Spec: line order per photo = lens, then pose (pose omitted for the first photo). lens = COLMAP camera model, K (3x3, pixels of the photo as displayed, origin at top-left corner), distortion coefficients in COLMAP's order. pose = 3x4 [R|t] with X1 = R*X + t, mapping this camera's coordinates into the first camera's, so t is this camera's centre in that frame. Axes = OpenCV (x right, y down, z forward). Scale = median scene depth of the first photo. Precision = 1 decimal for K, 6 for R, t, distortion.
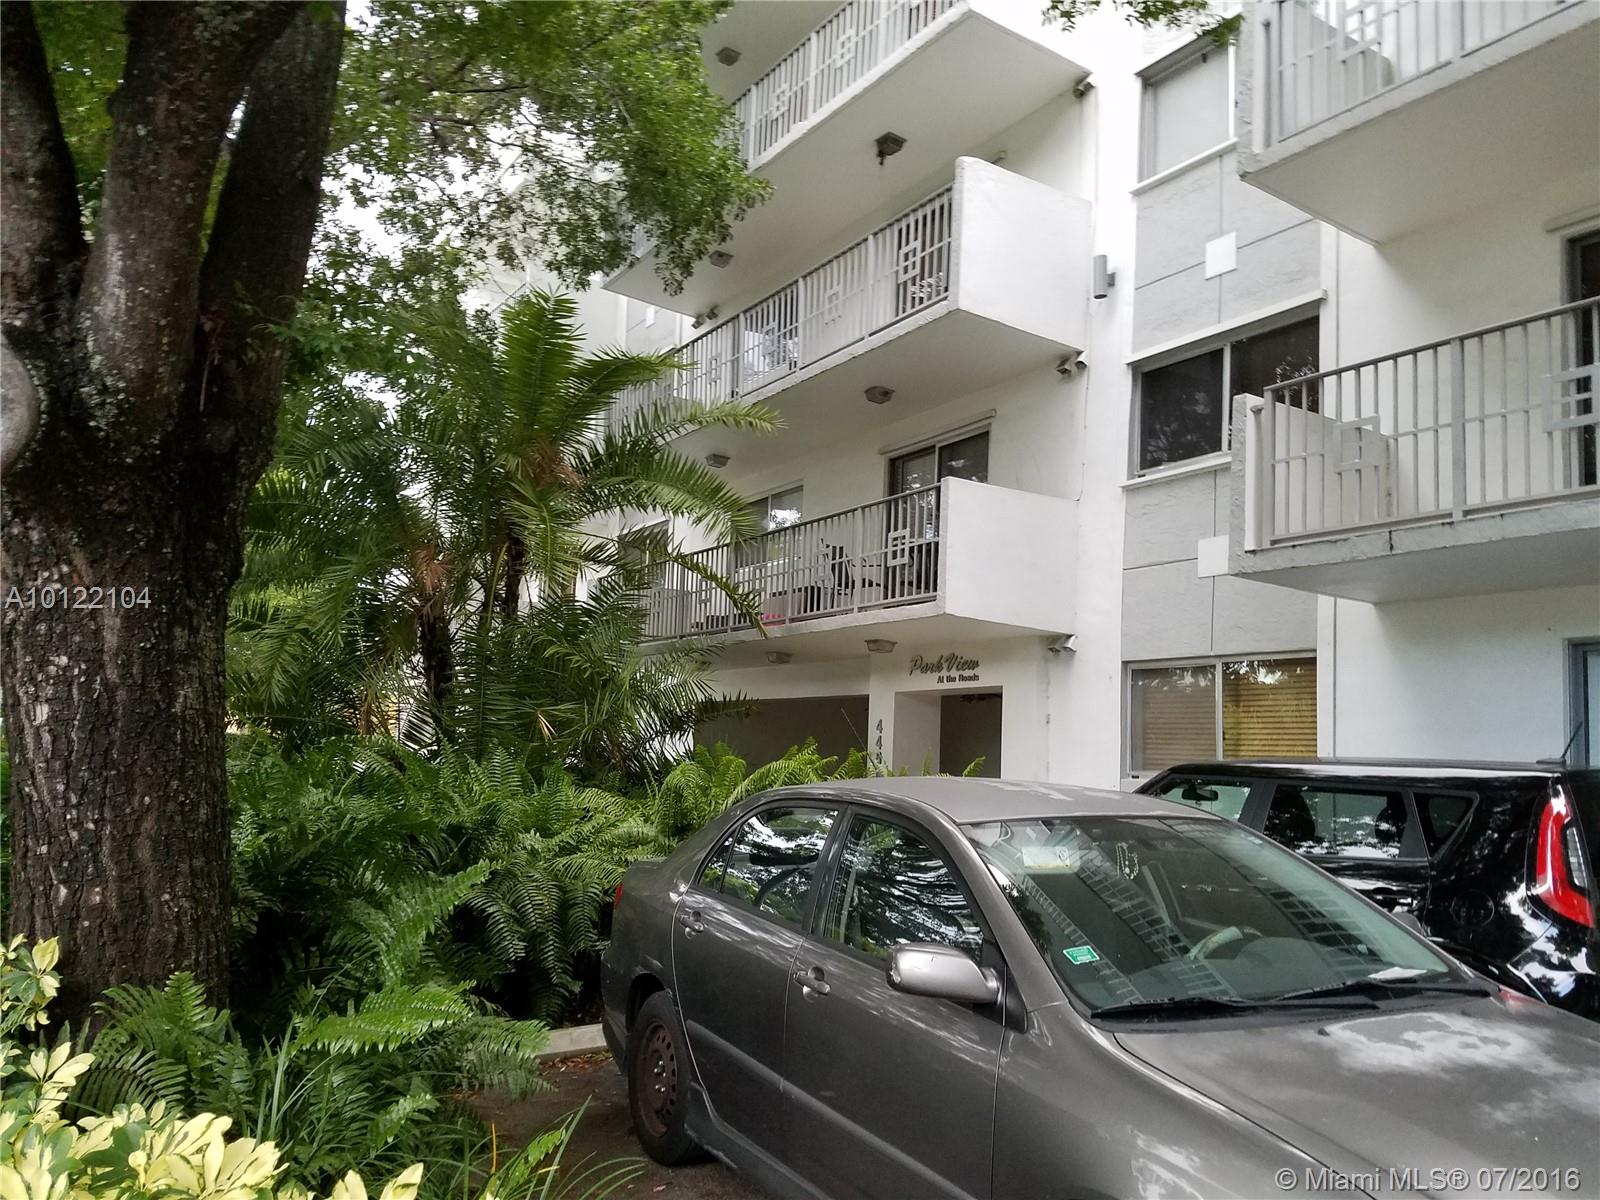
lens RADIAL K [[1219.0, 0, 801.1], [0, 1219.0, 604.3], [0, 0, 1]] dist [-0.003519, -0.000949]
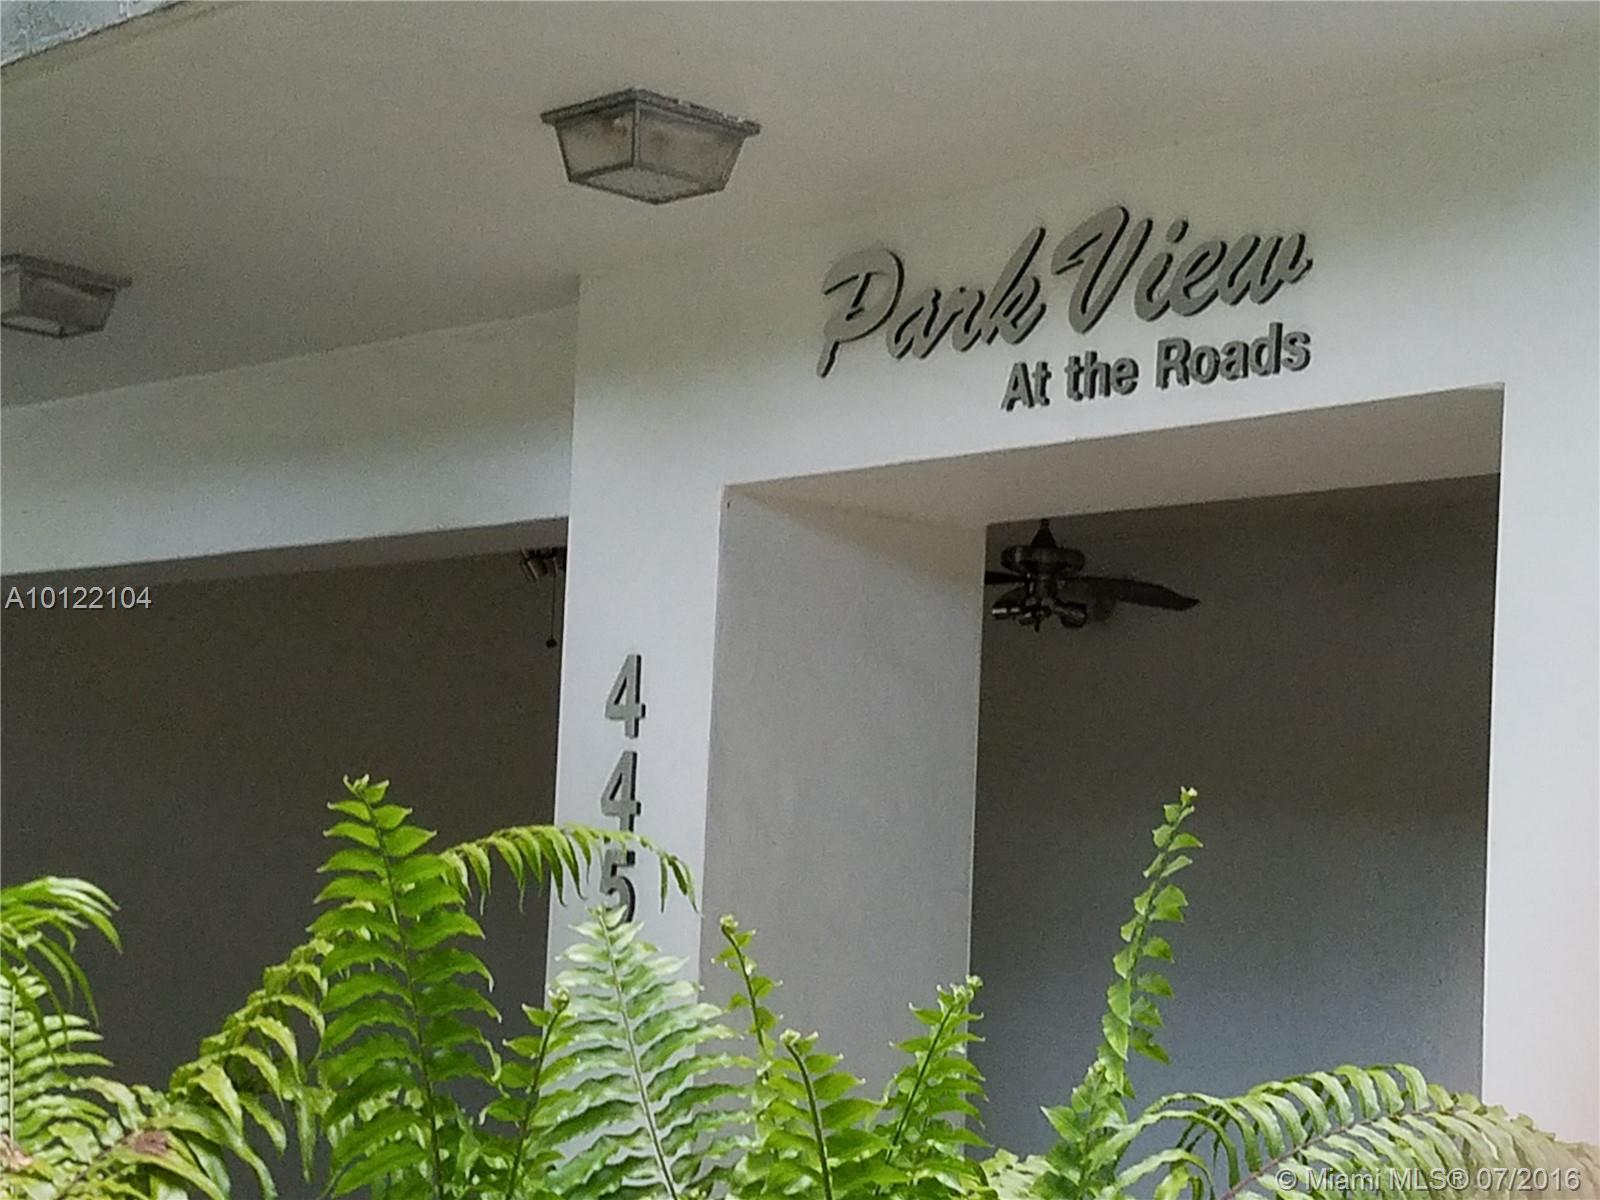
lens RADIAL K [[1219.0, 0, 799.6], [0, 1219.0, 599.4], [0, 0, 1]] dist [-0.003519, -0.000949]
pose [[0.979067, 0.019442, 0.202608, 0.054993], [-0.012165, 0.999237, -0.037104, 0.095106], [-0.203175, 0.033863, 0.978557, 0.854647]]
